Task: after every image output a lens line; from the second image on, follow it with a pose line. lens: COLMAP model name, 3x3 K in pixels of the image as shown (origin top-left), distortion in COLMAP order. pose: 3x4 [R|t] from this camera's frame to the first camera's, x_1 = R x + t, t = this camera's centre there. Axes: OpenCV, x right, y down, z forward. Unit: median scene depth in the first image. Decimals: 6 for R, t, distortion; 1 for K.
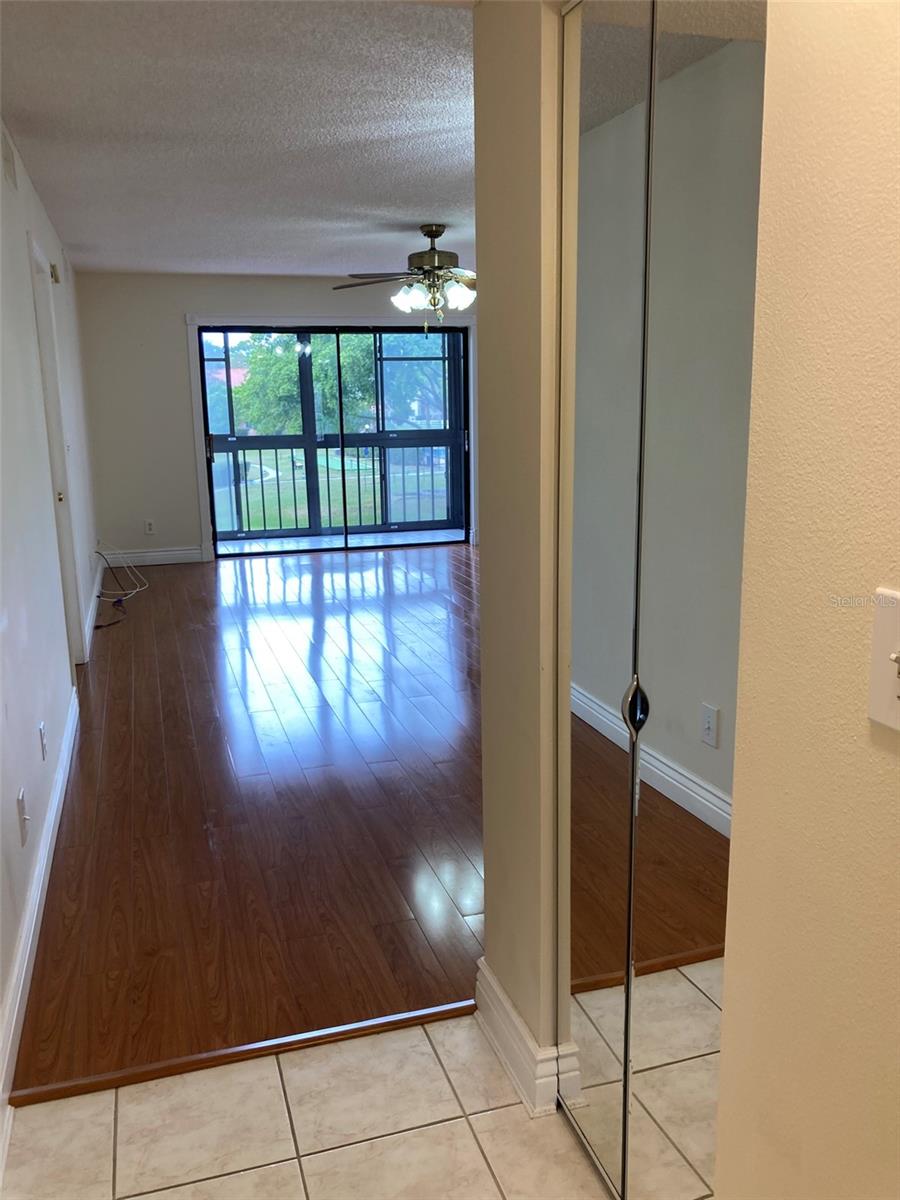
lens RADIAL K [[991.6, 0, 444.5], [0, 991.6, 612.4], [0, 0, 1]] dist [0.017792, -0.009350]
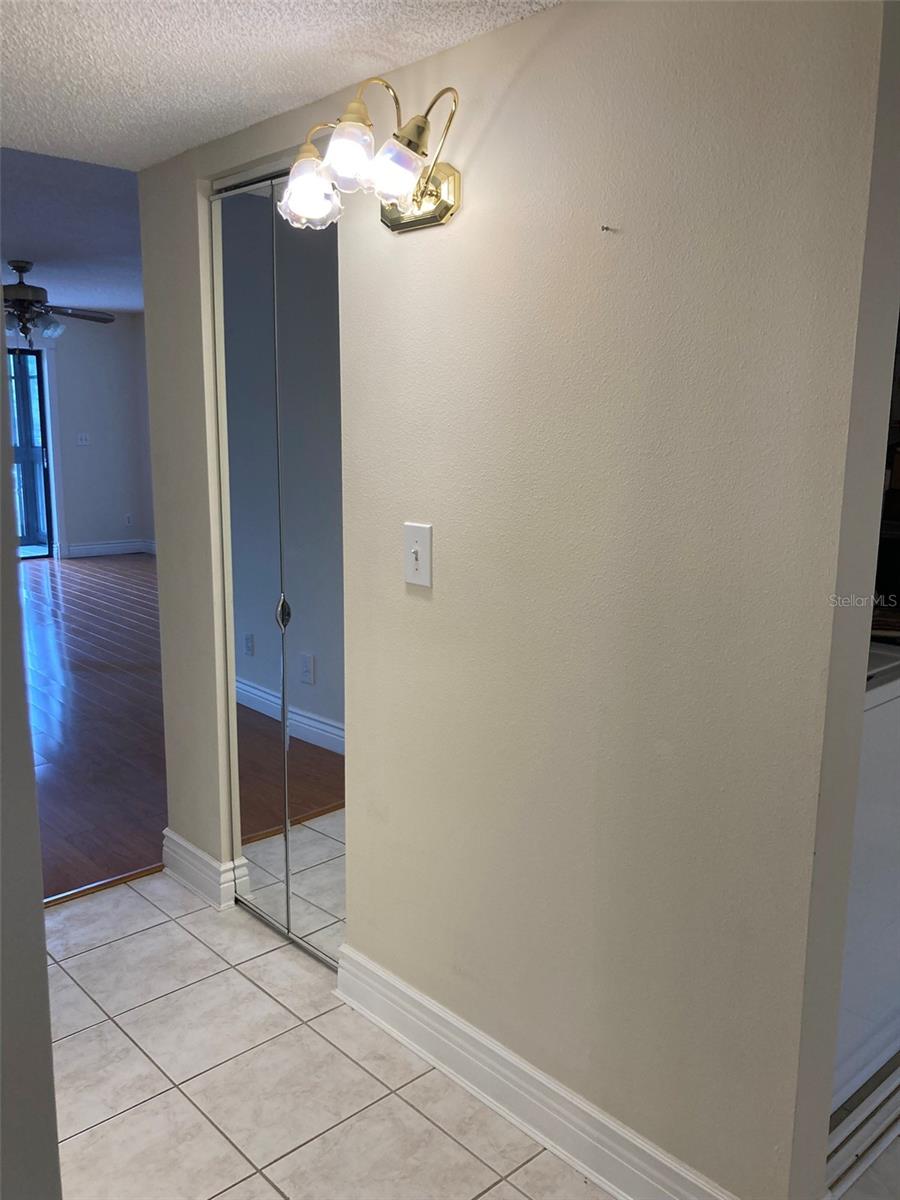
lens RADIAL K [[991.6, 0, 437.9], [0, 991.6, 599.0], [0, 0, 1]] dist [0.017792, -0.009350]
pose [[0.908789, -0.051472, 0.414069, -0.048501], [0.065148, 0.997695, -0.018964, 0.021841], [-0.412139, 0.044209, 0.910048, -0.118702]]
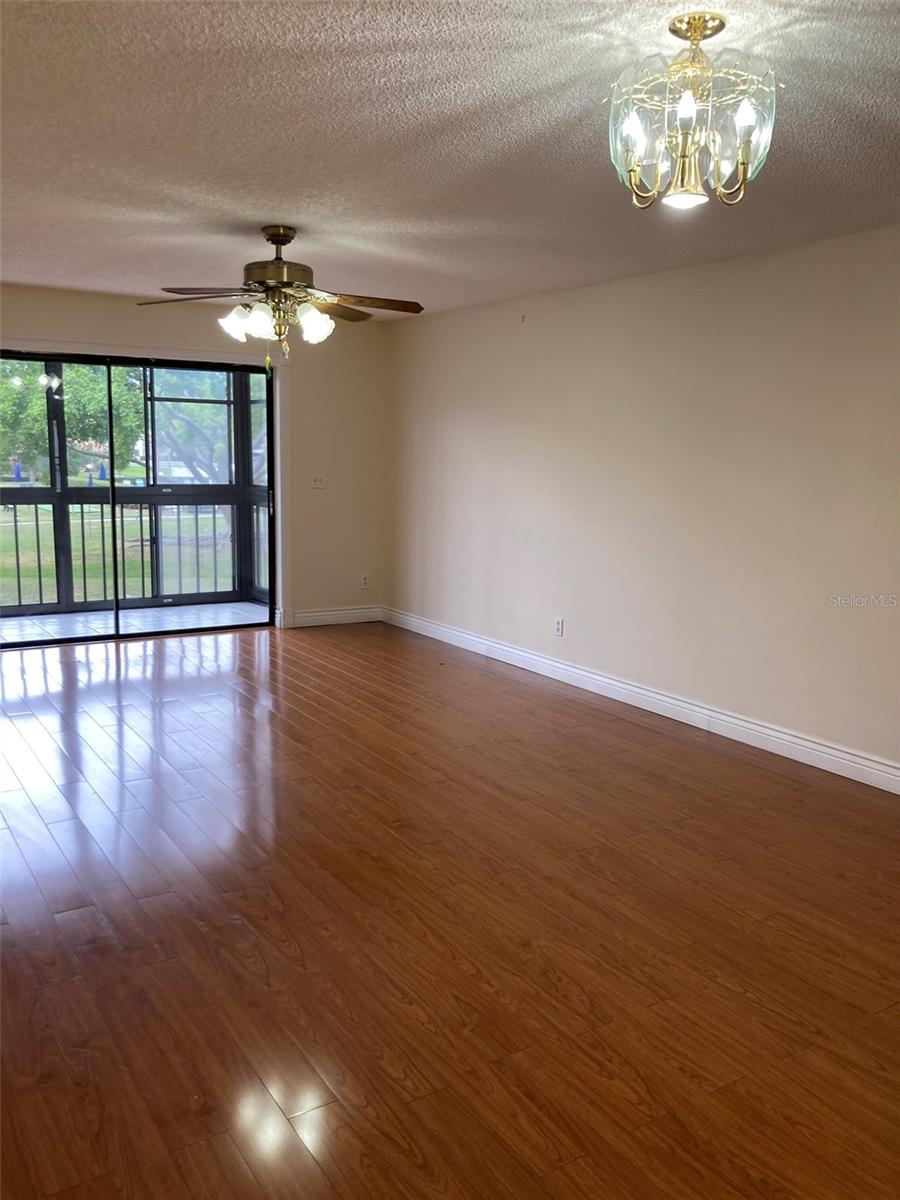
lens RADIAL K [[991.6, 0, 447.9], [0, 991.6, 604.2], [0, 0, 1]] dist [0.017792, -0.009350]
pose [[0.962757, -0.005407, 0.270315, -0.066885], [0.019491, 0.998587, -0.049444, -0.051204], [-0.269665, 0.052871, 0.961502, 0.195660]]
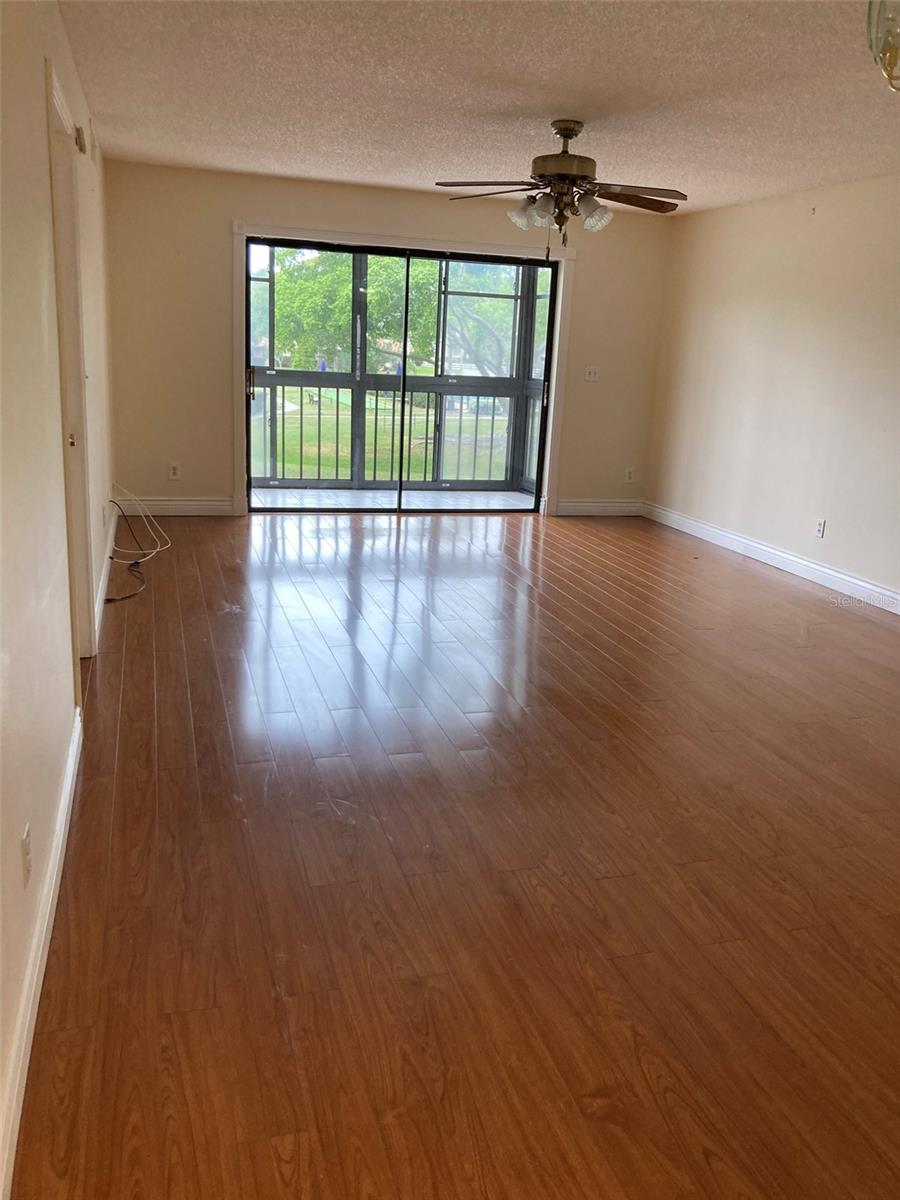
lens RADIAL K [[991.6, 0, 457.2], [0, 991.6, 593.0], [0, 0, 1]] dist [0.017792, -0.009350]
pose [[0.997671, 0.067214, 0.011629, -0.059977], [-0.067585, 0.997096, 0.035108, -0.029202], [-0.009236, -0.035812, 0.999316, 0.149632]]
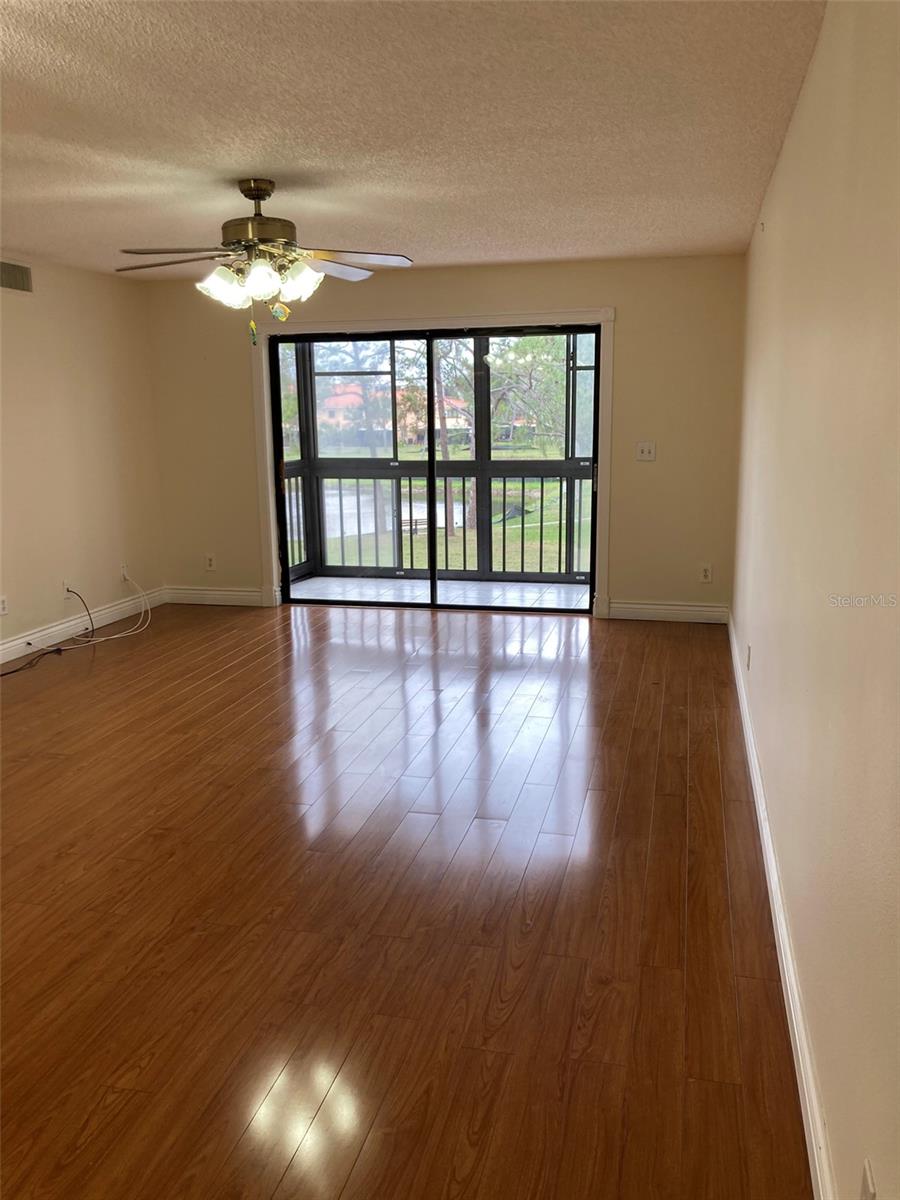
lens RADIAL K [[991.6, 0, 439.9], [0, 991.6, 602.7], [0, 0, 1]] dist [0.017792, -0.009350]
pose [[0.857065, 0.100316, -0.505348, 0.345514], [-0.108574, 0.994001, 0.013178, -0.087061], [0.503639, 0.043573, 0.862815, 0.347301]]
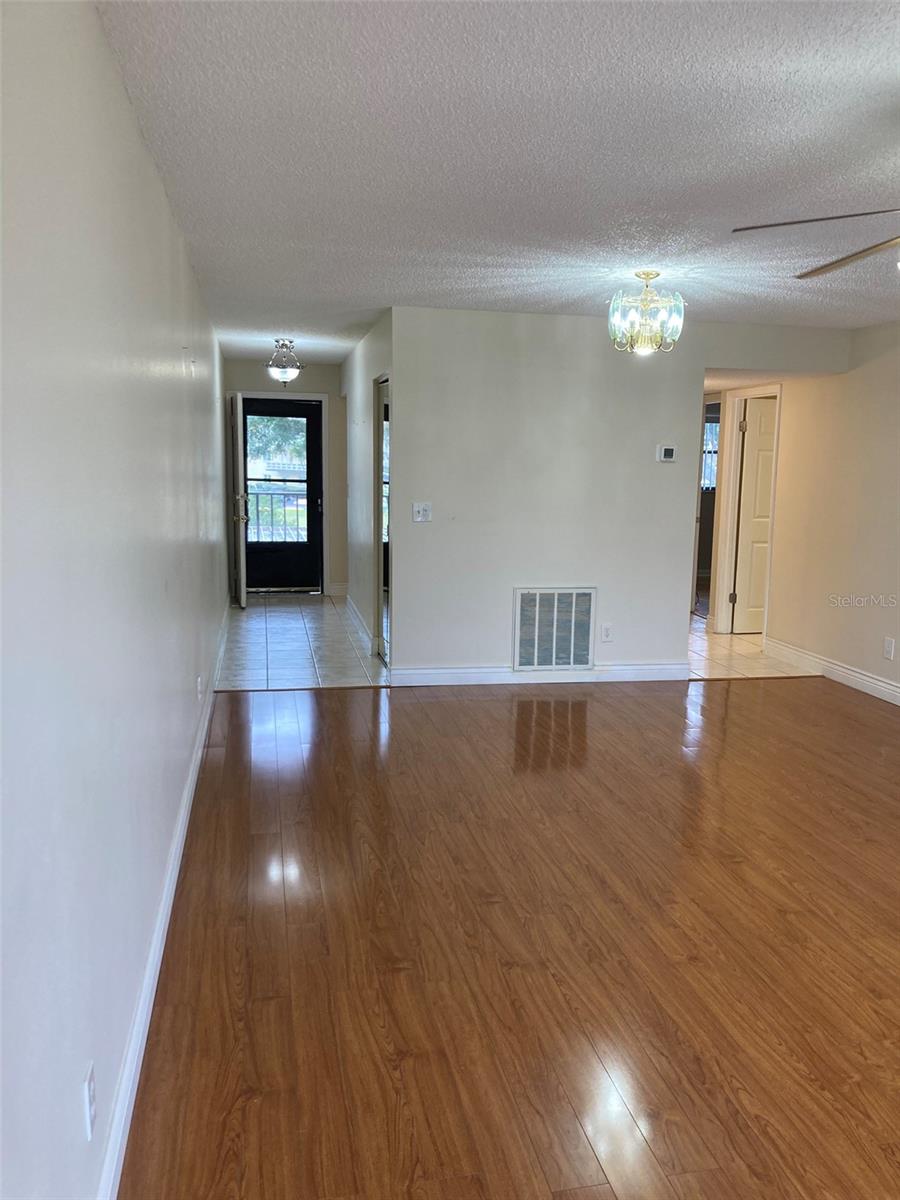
lens RADIAL K [[991.6, 0, 466.2], [0, 991.6, 576.7], [0, 0, 1]] dist [0.017792, -0.009350]
pose [[-0.995712, -0.015166, 0.091259, 0.120878], [0.015405, 0.945515, 0.325213, -0.244436], [-0.091219, 0.325224, -0.941227, 1.058796]]
